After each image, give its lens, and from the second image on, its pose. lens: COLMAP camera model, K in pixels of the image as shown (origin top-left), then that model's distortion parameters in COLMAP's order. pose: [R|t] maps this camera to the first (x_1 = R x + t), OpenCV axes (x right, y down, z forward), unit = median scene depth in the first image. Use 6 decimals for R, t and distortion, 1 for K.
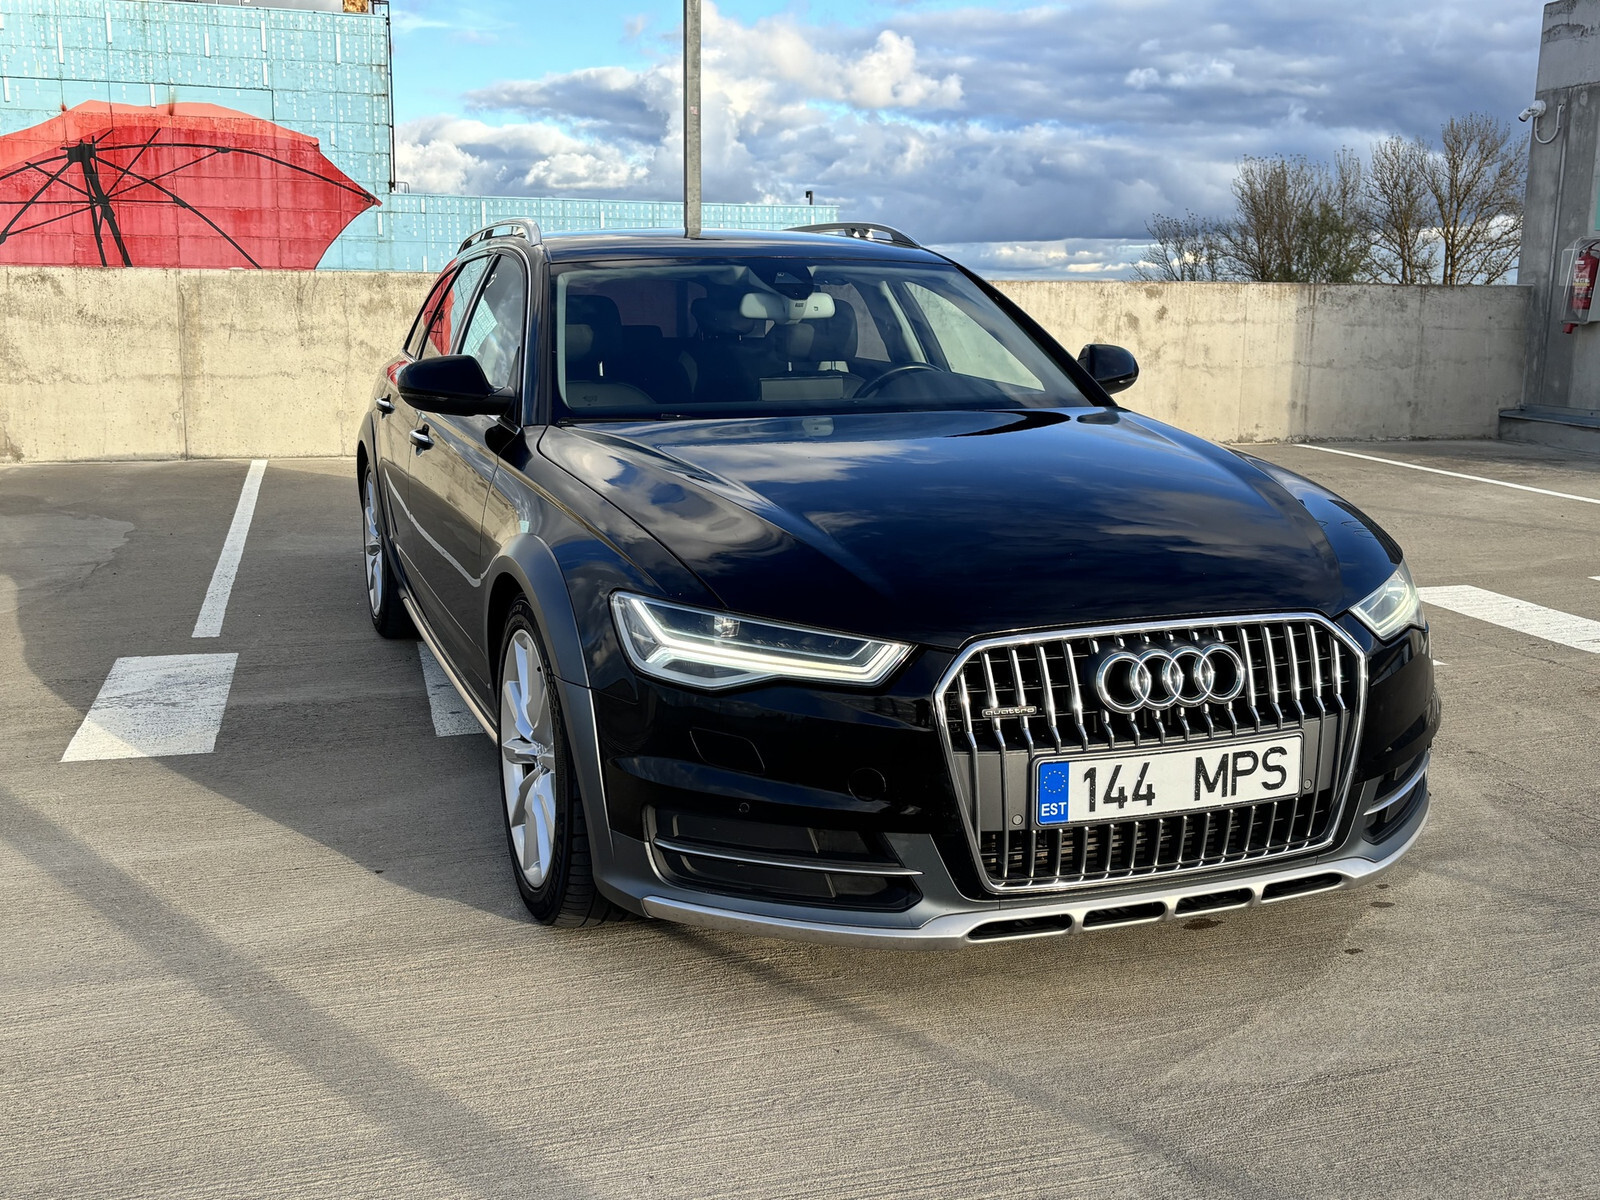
lens RADIAL K [[1633.6, 0, 800.0], [0, 1633.6, 600.0], [0, 0, 1]] dist [0.000106, -0.015951]
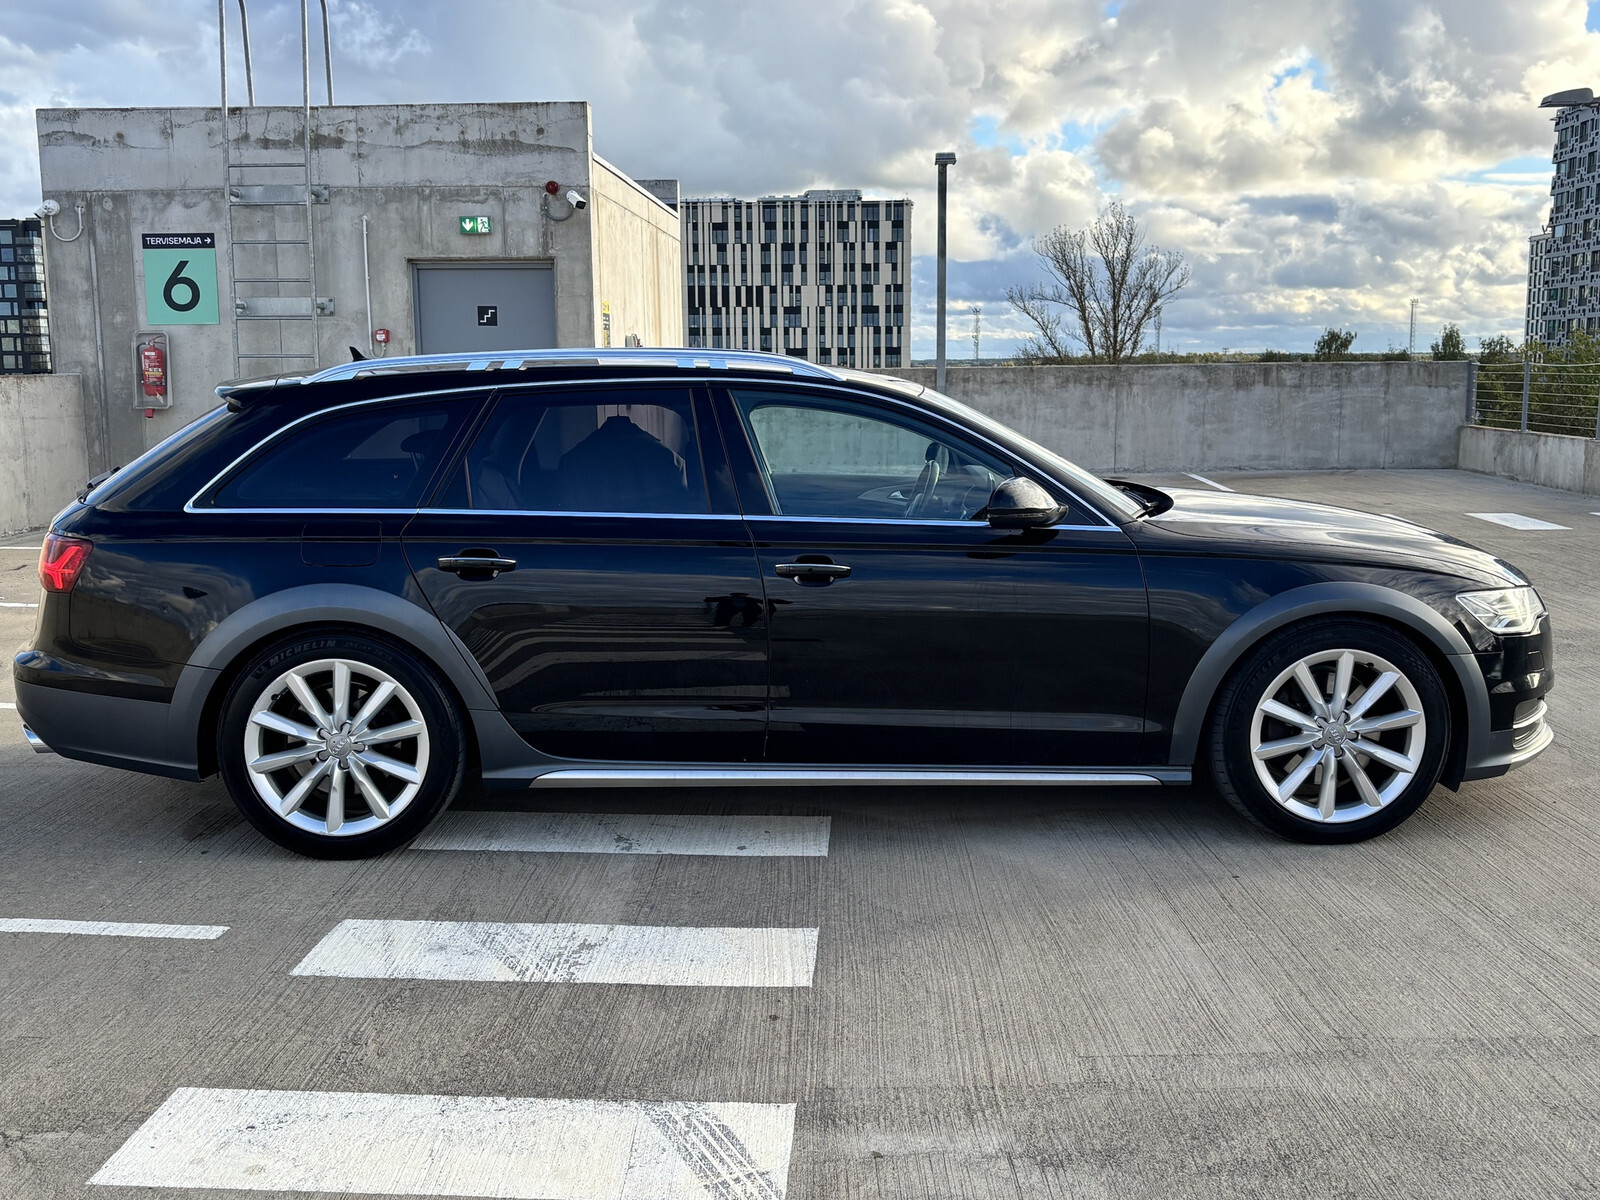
lens RADIAL K [[1643.0, 0, 800.0], [0, 1643.0, 600.0], [0, 0, 1]] dist [0.004921, -0.018934]
pose [[0.314261, -0.146917, 0.937899, -0.435331], [0.182025, 0.978947, 0.092356, -0.064806], [-0.931723, 0.141698, 0.334387, 0.236334]]
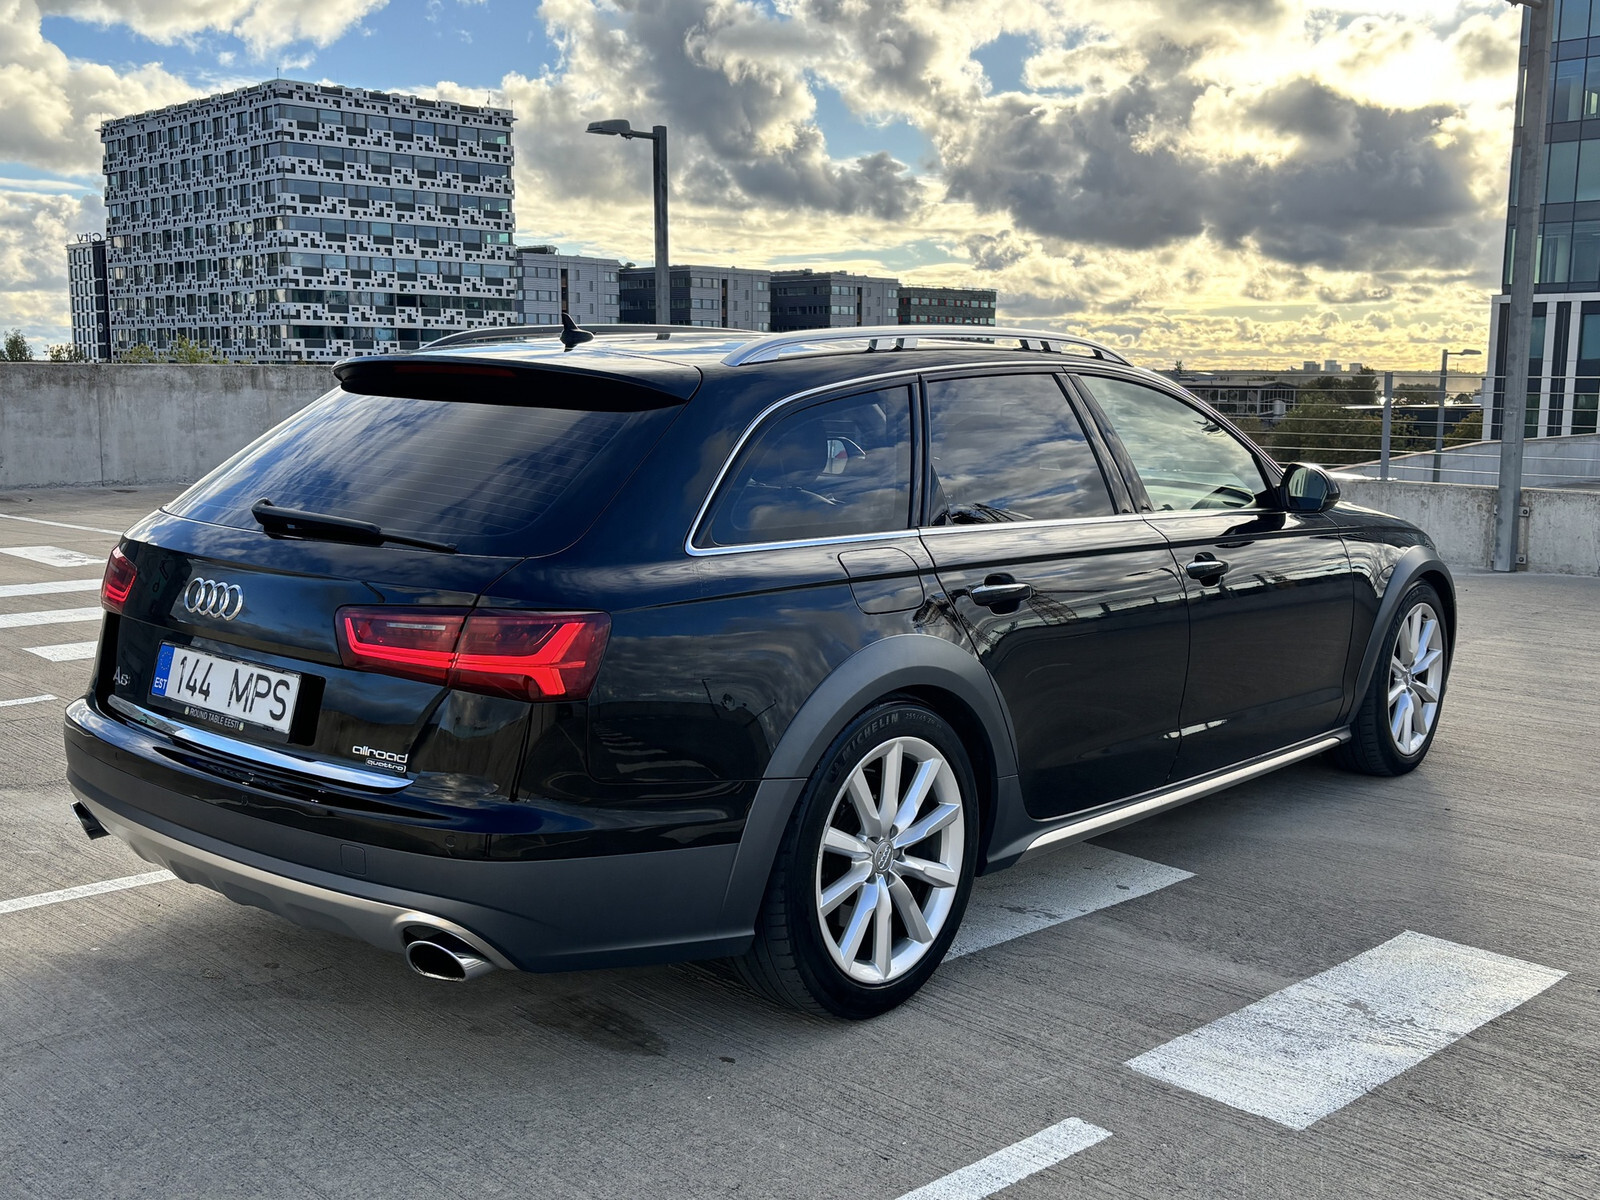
lens RADIAL K [[1643.0, 0, 800.0], [0, 1643.0, 600.0], [0, 0, 1]] dist [0.004921, -0.018934]
pose [[-0.485571, -0.133741, 0.863907, -0.344569], [0.140815, 0.963358, 0.228283, -0.123120], [-0.862782, 0.232498, -0.448946, 0.592809]]
